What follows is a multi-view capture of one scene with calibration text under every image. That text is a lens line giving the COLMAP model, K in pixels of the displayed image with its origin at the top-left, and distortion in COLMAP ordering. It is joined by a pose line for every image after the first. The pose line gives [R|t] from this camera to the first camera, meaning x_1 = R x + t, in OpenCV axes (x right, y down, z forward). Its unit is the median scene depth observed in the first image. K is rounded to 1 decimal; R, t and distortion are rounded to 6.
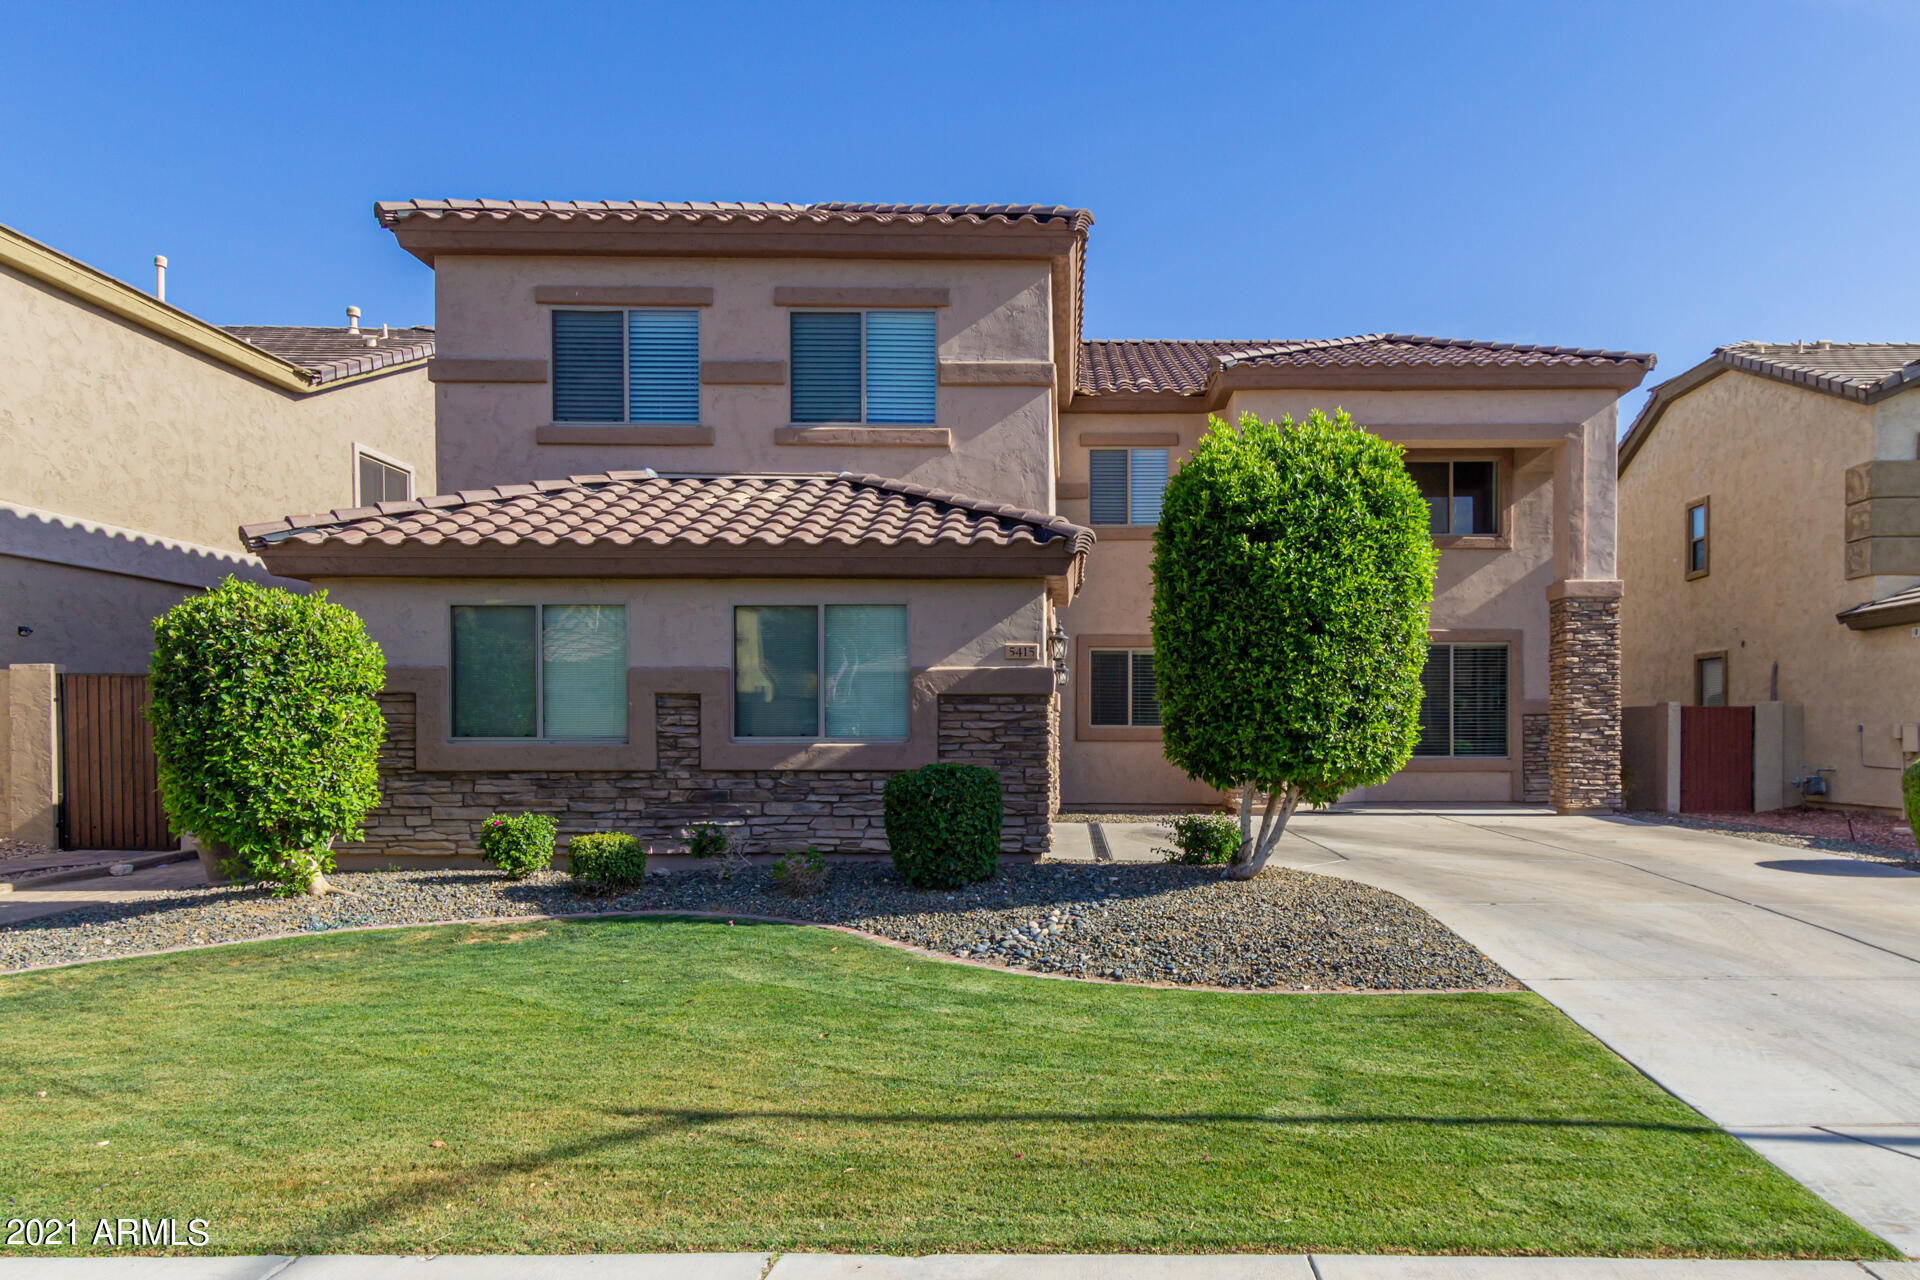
lens RADIAL K [[1267.0, 0, 1072.2], [0, 1267.0, 744.9], [0, 0, 1]] dist [0.016264, 0.002673]
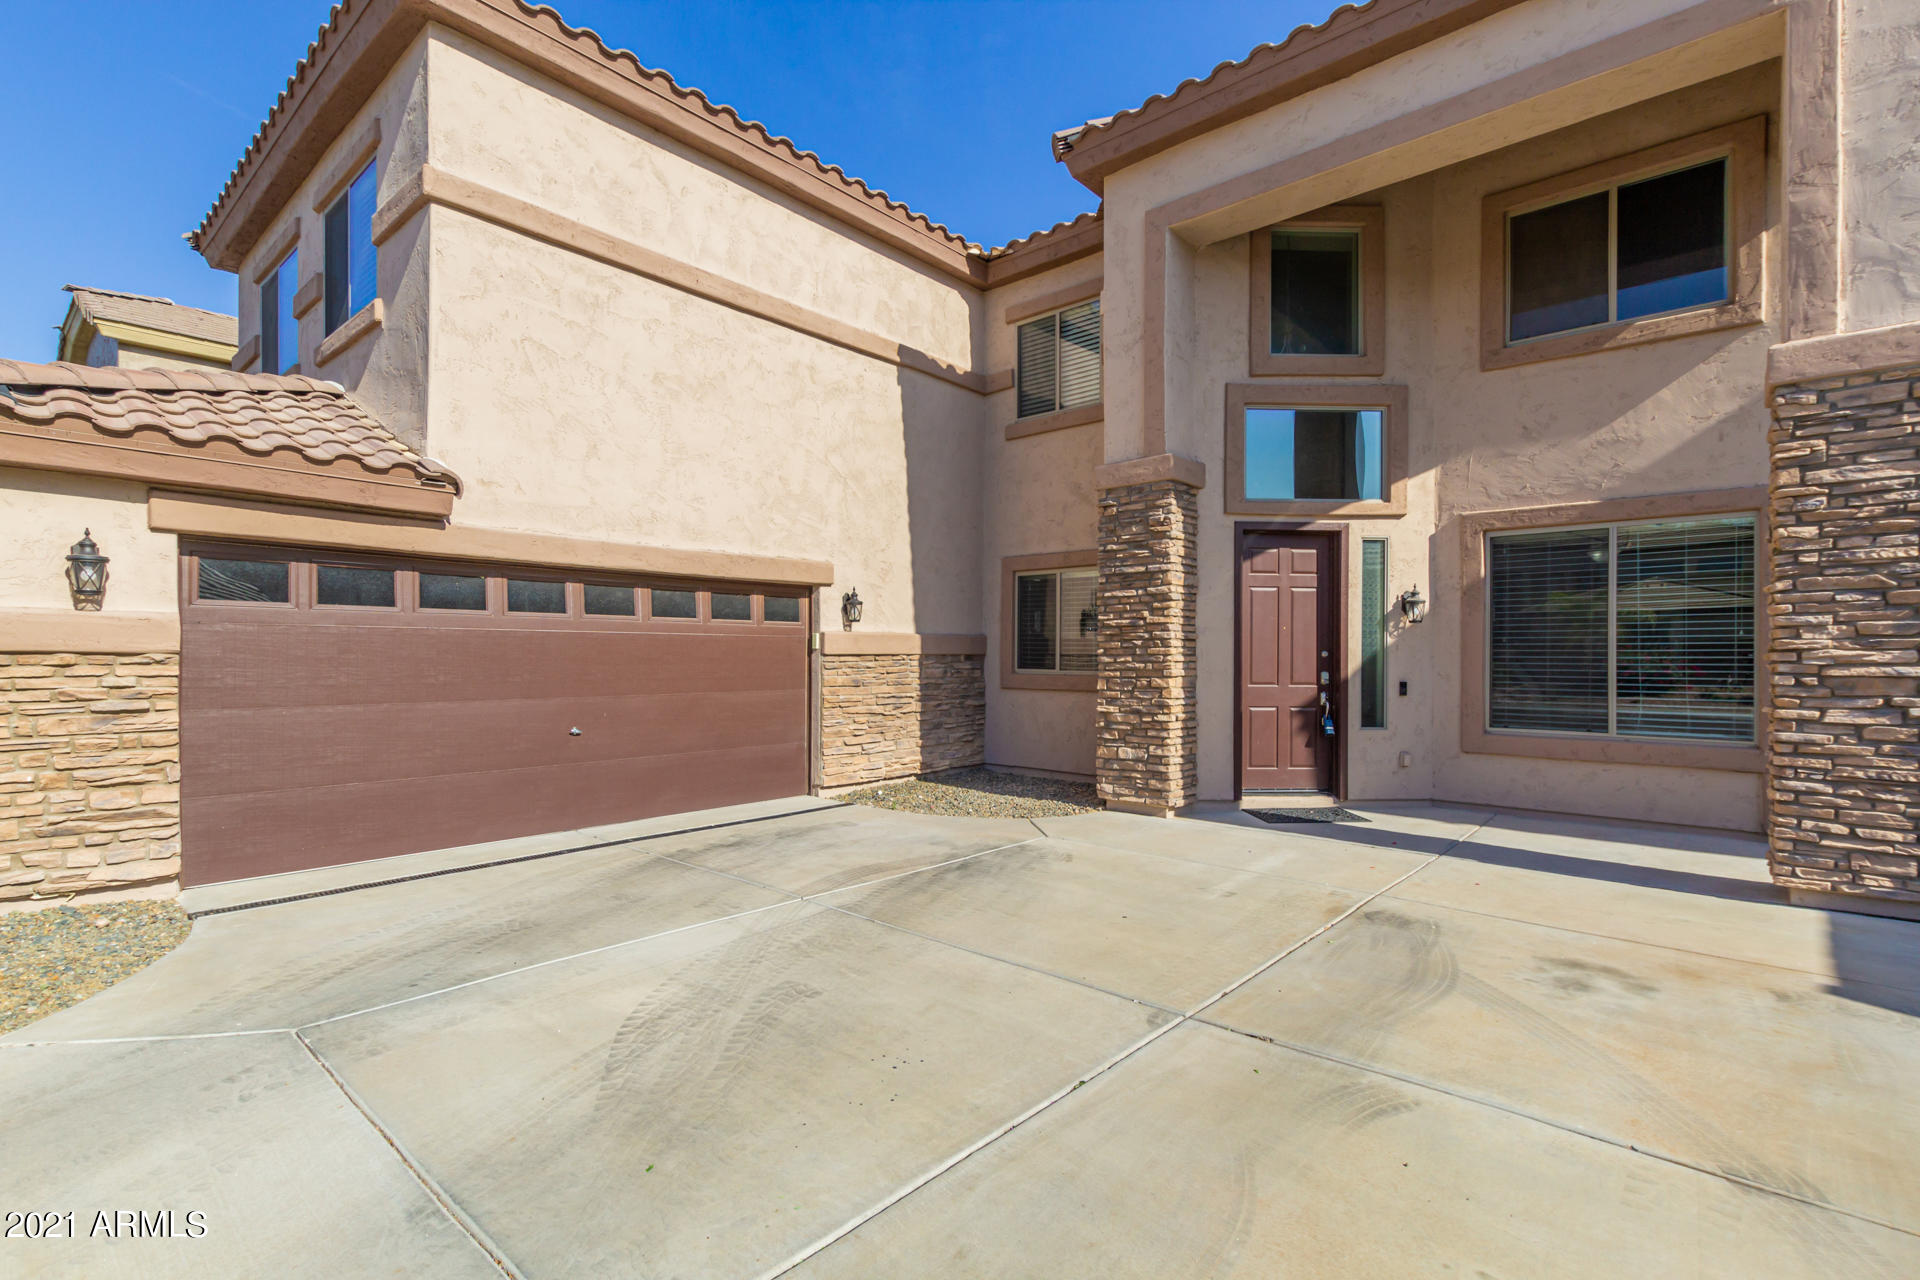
lens RADIAL K [[875.5, 0, 963.1], [0, 875.5, 659.2], [0, 0, 1]] dist [0.001136, -0.000223]
pose [[0.752426, 0.005707, -0.658652, 0.522480], [-0.006739, 0.999977, 0.000966, -0.033149], [0.658642, 0.003712, 0.752447, 0.836341]]
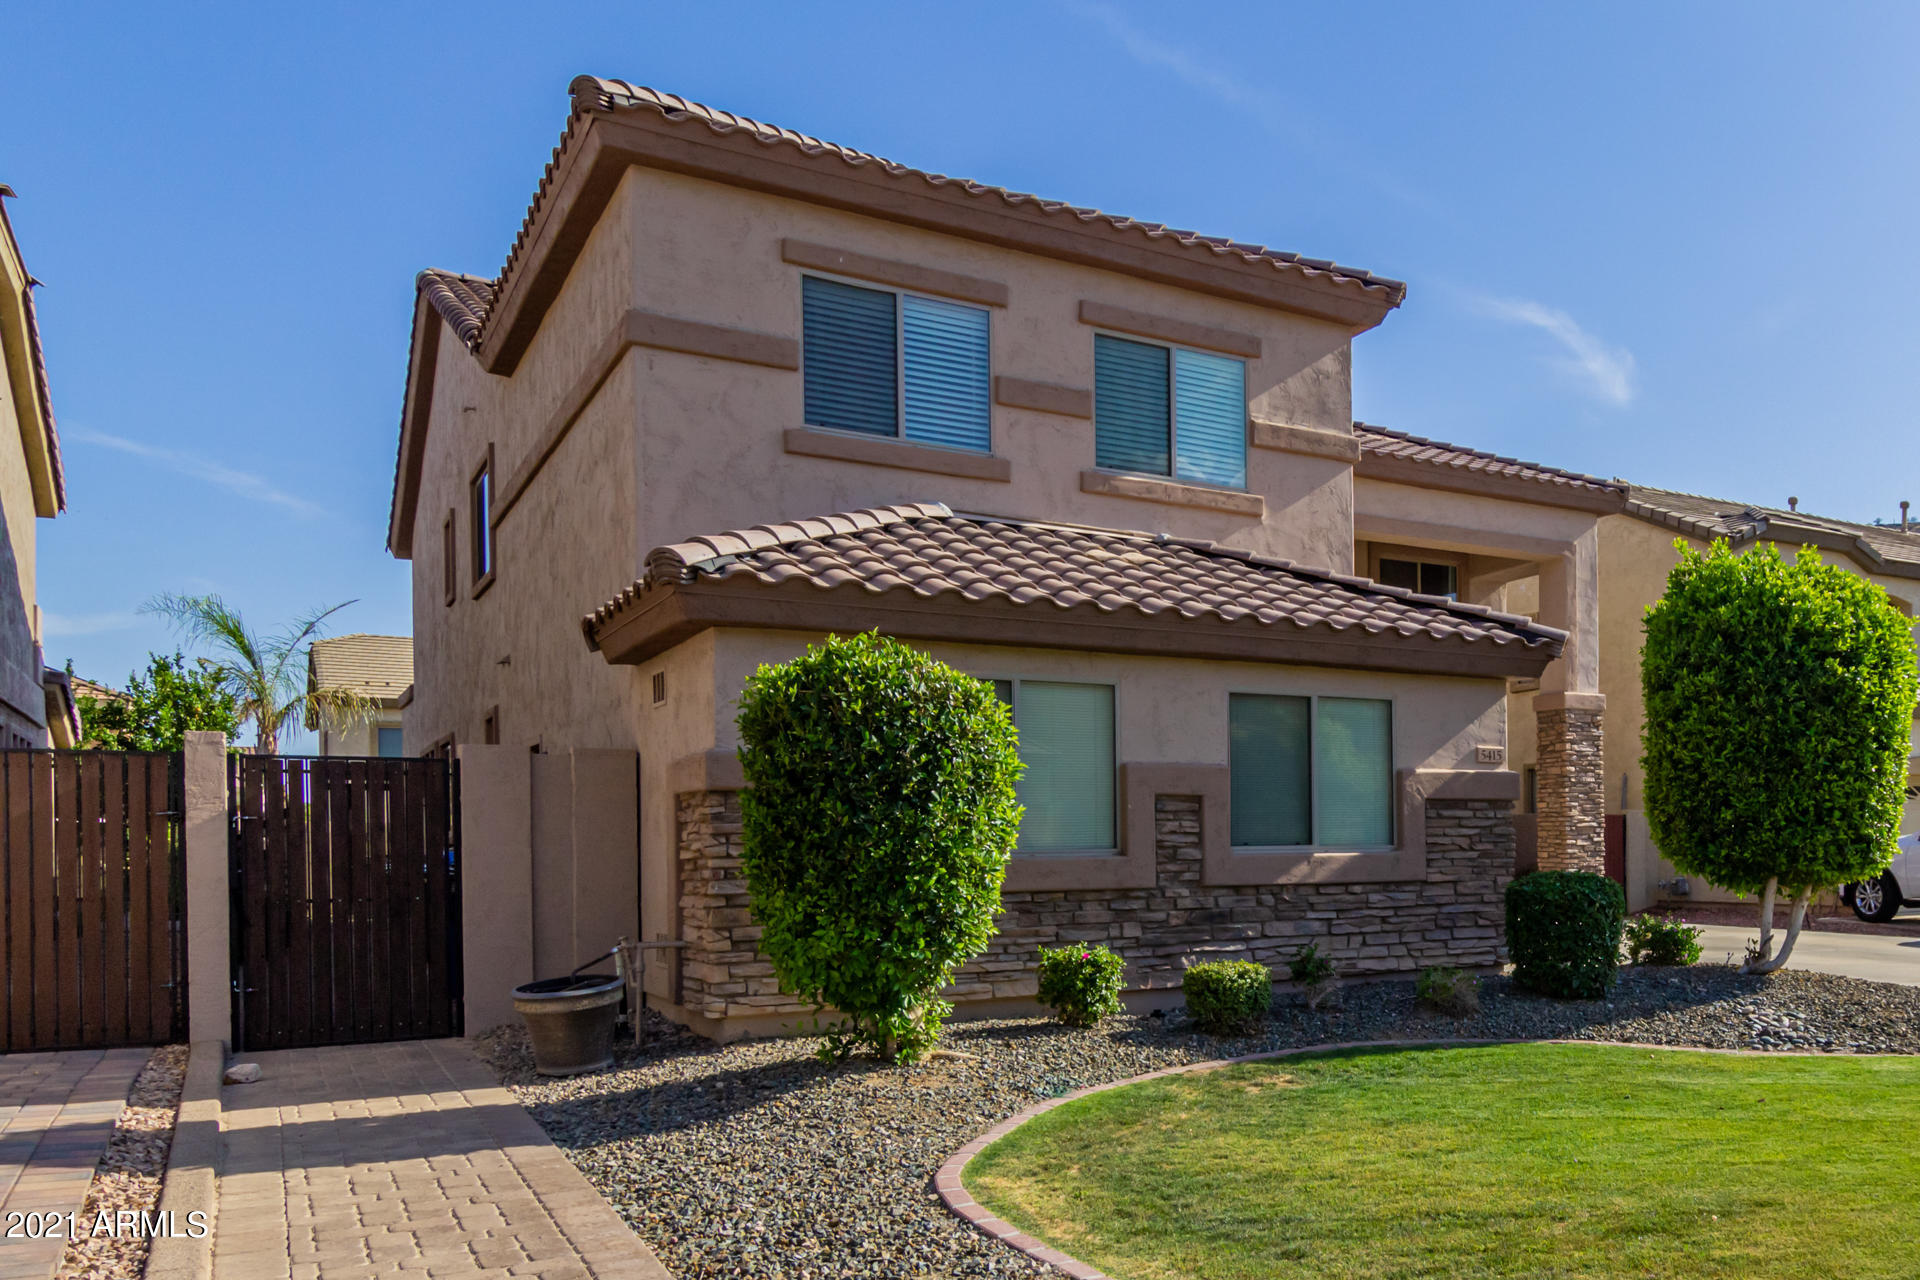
lens RADIAL K [[1556.5, 0, 1330.0], [0, 1556.5, 845.9], [0, 0, 1]] dist [0.006707, 0.003704]
pose [[0.828561, -0.007511, 0.559849, -0.665530], [0.012541, 0.999908, -0.005145, -0.000399], [-0.559759, 0.011284, 0.828579, 0.079804]]
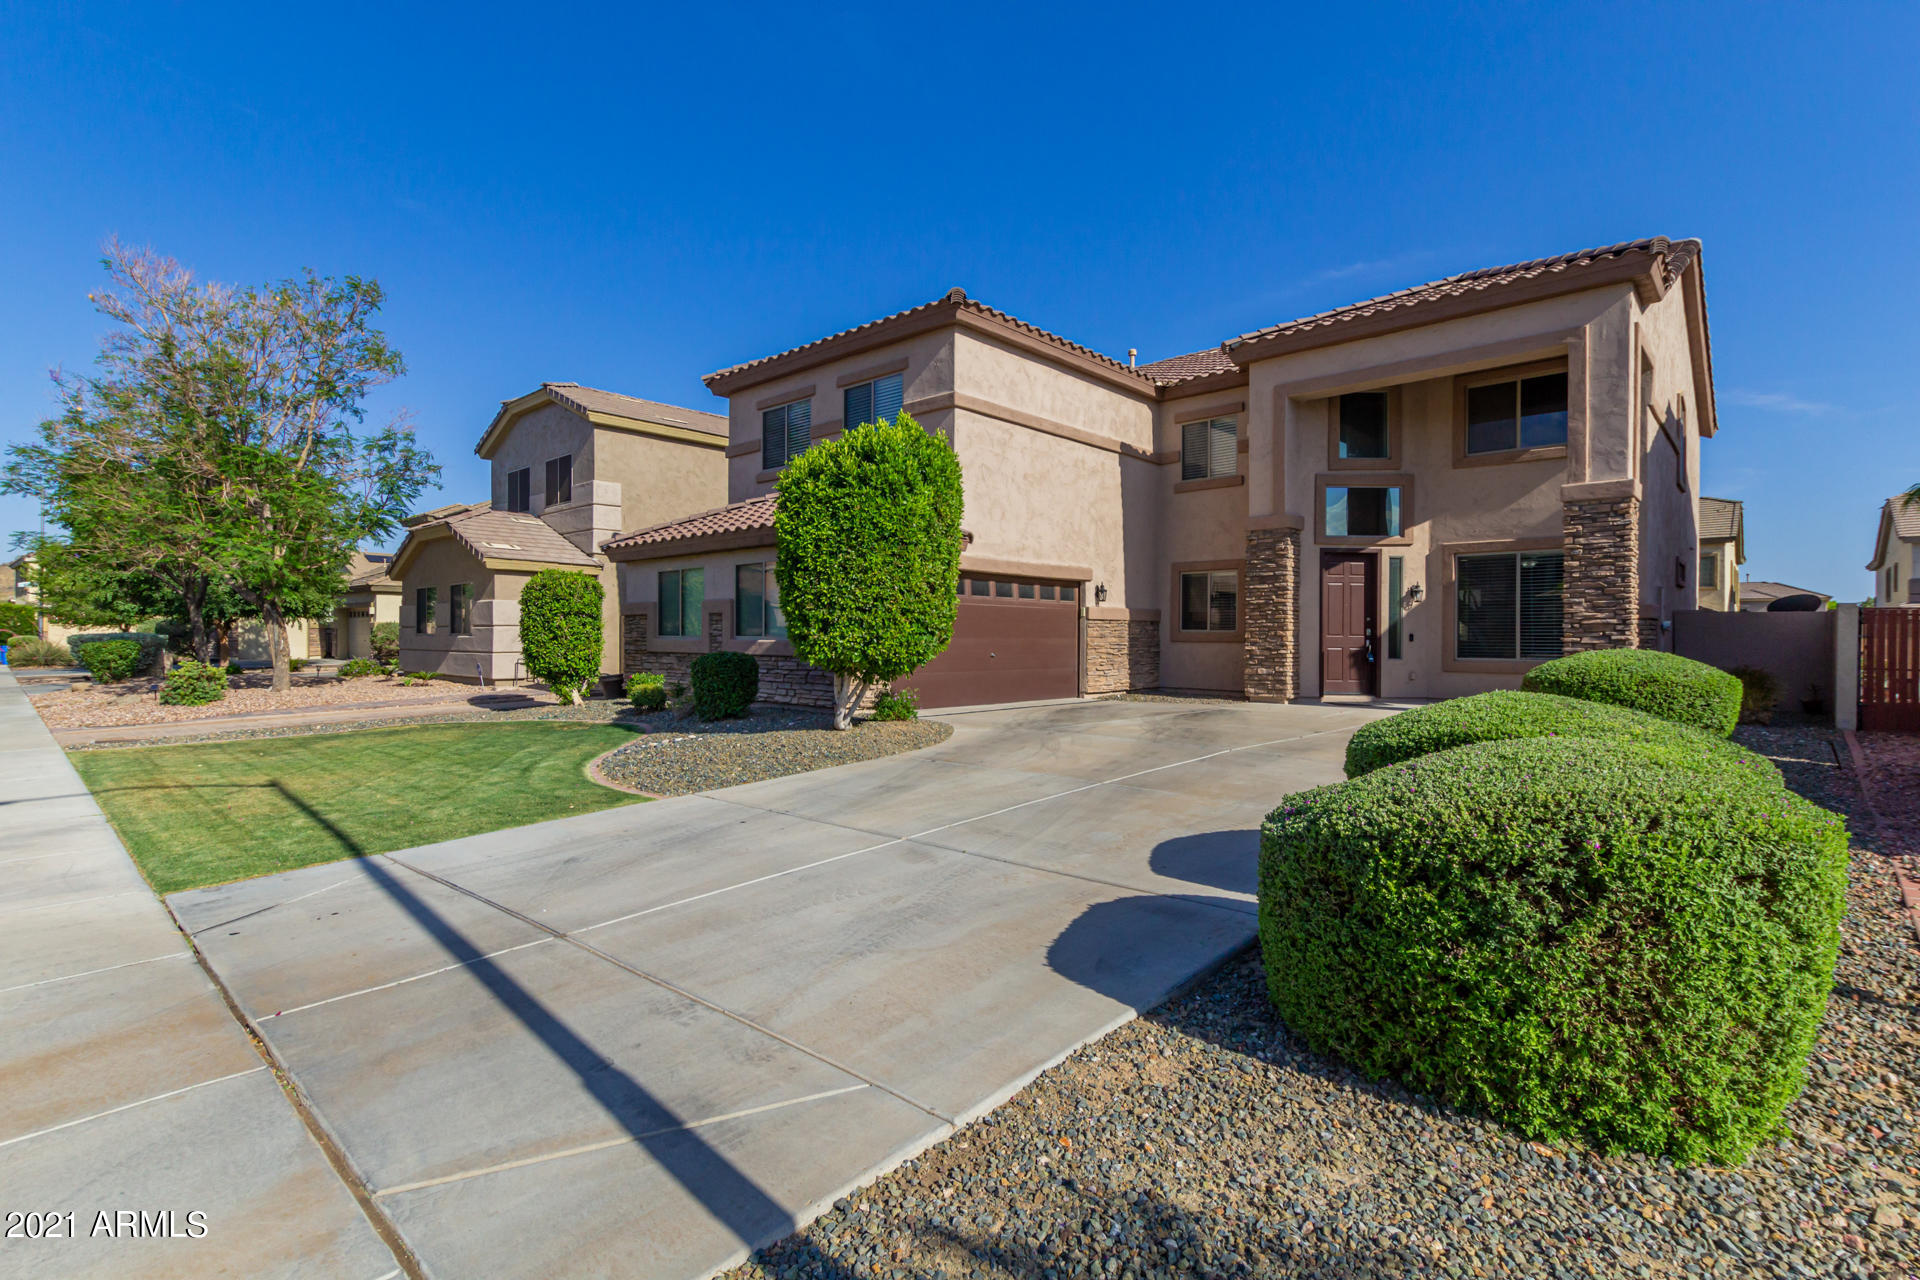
lens RADIAL K [[891.5, 0, 960.0], [0, 891.5, 640.0], [0, 0, 1]] dist [0.000905, -0.000145]
pose [[0.735375, 0.006346, -0.677631, 0.713529], [-0.010270, 0.999946, -0.001780, -0.001638], [0.677583, 0.008268, 0.735400, 0.222560]]
